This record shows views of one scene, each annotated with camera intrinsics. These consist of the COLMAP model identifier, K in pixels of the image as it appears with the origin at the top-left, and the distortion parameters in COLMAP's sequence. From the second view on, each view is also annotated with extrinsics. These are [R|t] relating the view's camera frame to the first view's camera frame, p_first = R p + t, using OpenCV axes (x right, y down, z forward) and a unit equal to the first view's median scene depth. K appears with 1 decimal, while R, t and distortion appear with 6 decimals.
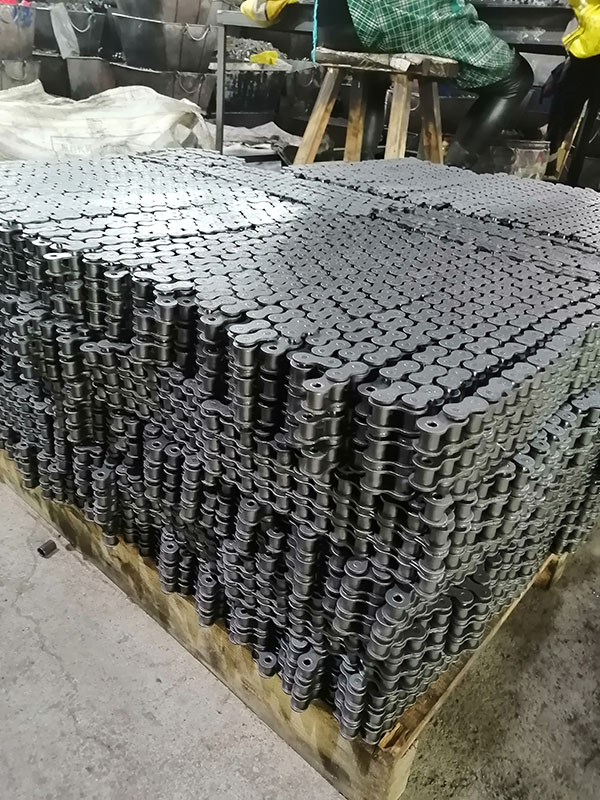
lens RADIAL K [[611.8, 0, 298.7], [0, 611.8, 399.8], [0, 0, 1]] dist [-0.003646, -0.001578]
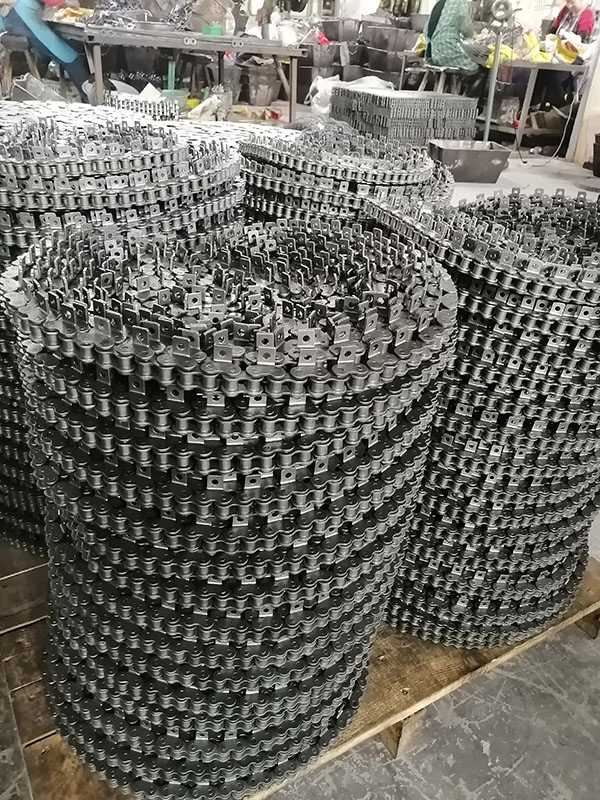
lens RADIAL K [[611.8, 0, 301.9], [0, 611.8, 399.6], [0, 0, 1]] dist [-0.003646, -0.001578]
pose [[0.942100, 0.158781, -0.295357, 0.368042], [-0.160483, 0.986863, 0.018635, 0.700892], [0.294436, 0.029844, 0.955205, -1.279510]]
